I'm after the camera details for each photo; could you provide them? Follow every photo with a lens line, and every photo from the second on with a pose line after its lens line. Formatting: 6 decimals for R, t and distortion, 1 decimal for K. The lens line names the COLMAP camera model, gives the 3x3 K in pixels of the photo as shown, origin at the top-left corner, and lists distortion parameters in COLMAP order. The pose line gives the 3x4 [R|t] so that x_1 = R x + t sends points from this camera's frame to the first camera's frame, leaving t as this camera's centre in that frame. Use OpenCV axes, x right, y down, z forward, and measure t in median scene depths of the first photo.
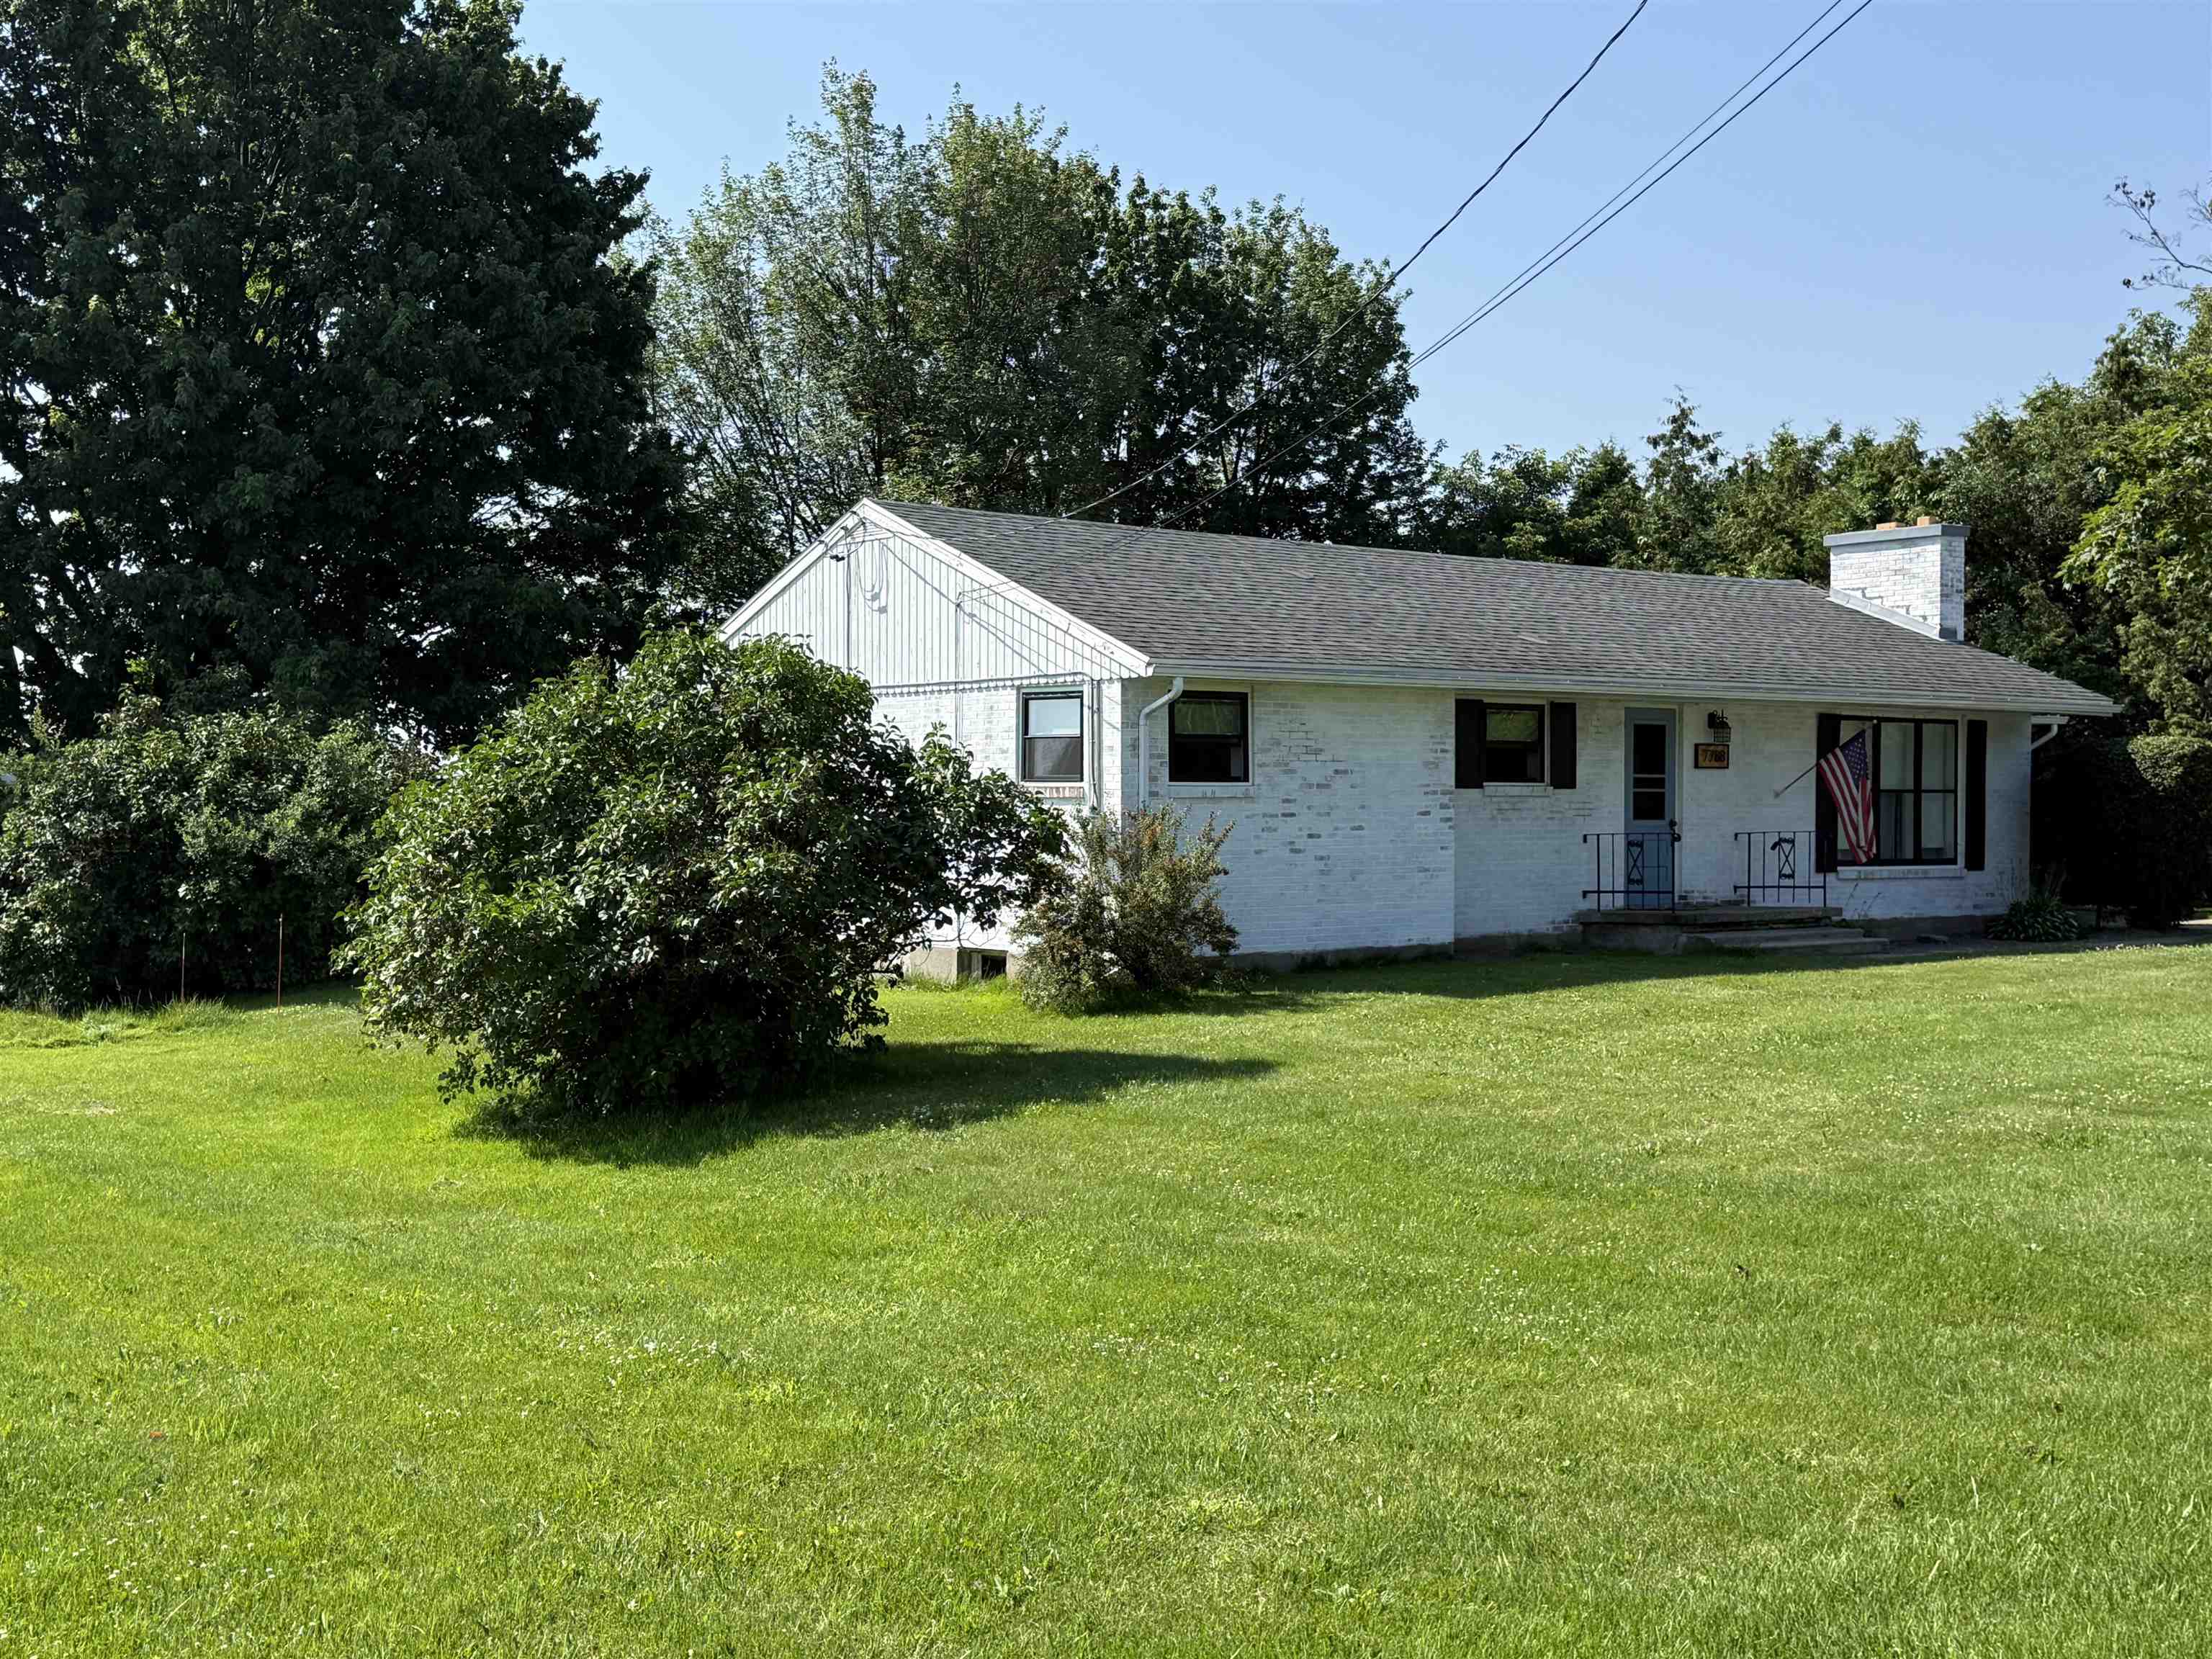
lens RADIAL K [[2470.3, 0, 1088.9], [0, 2470.3, 820.9], [0, 0, 1]] dist [0.033988, 0.000000]
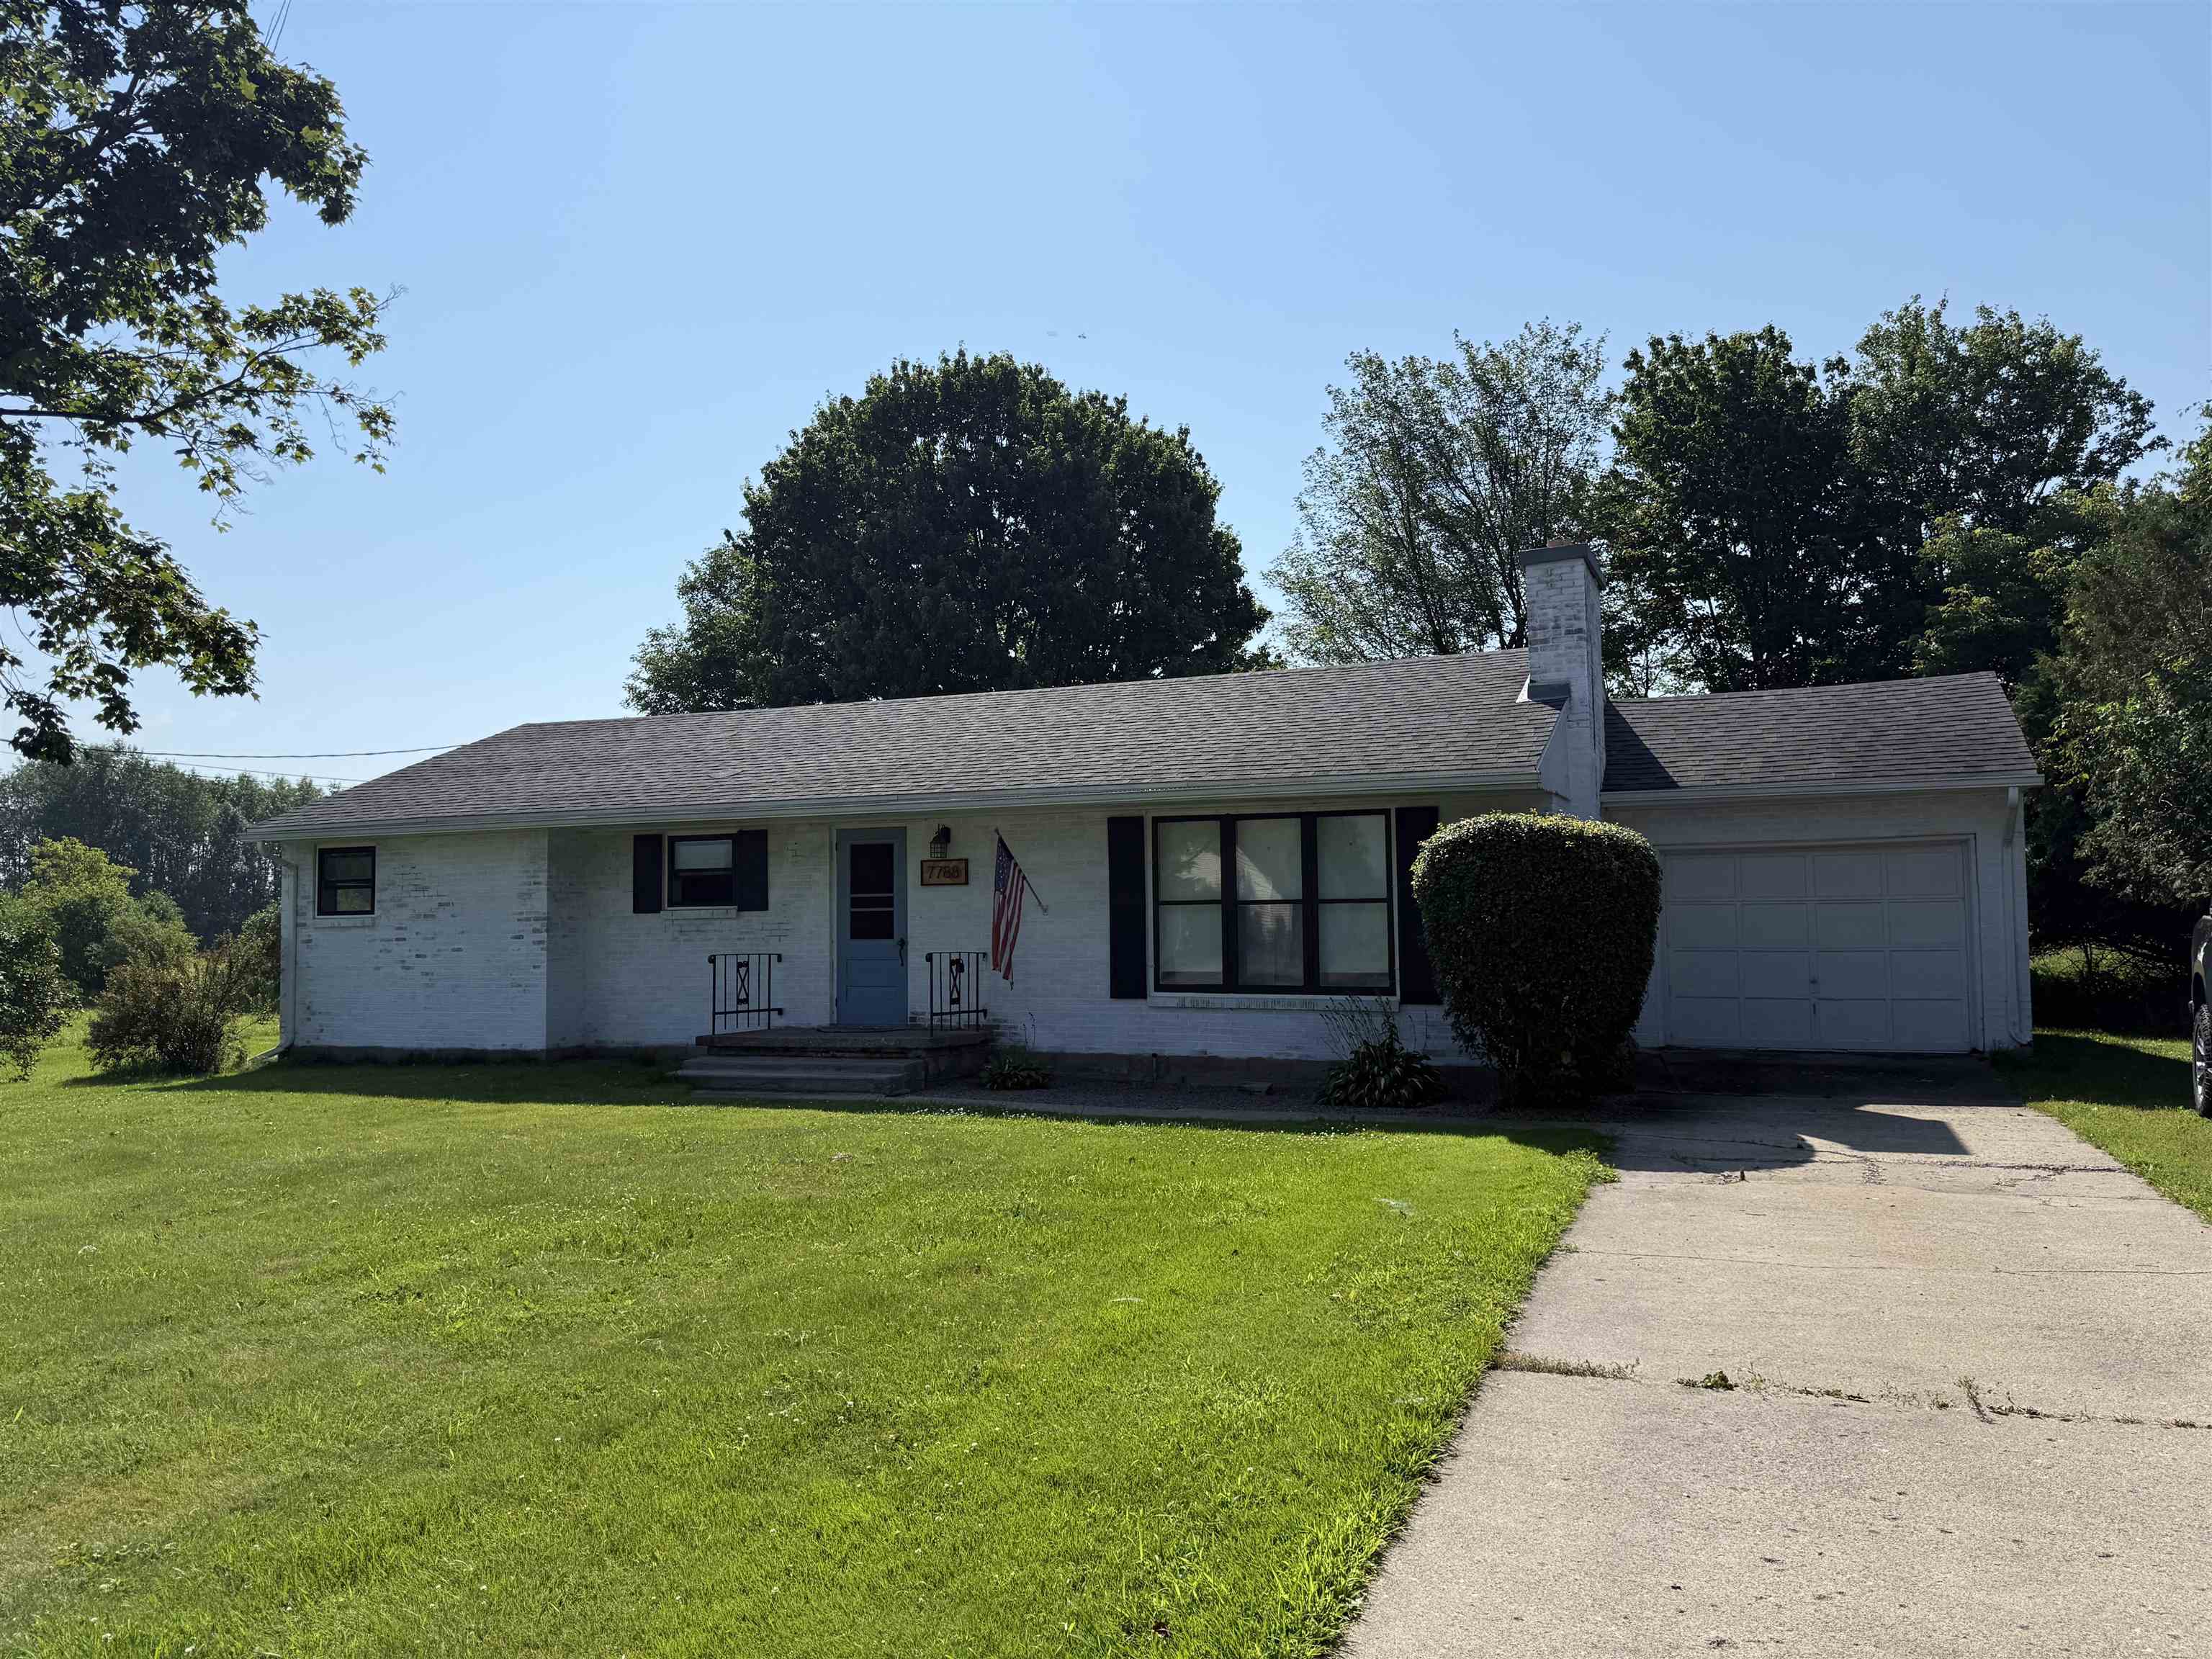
lens RADIAL K [[1565.0, 0, 1128.1], [0, 1565.0, 840.1], [0, 0, 1]] dist [0.047333, -0.048140]
pose [[0.503532, -0.053506, -0.862318, 0.838749], [0.007091, 0.998303, -0.057803, -0.003325], [0.863947, 0.022991, 0.503057, 0.783525]]
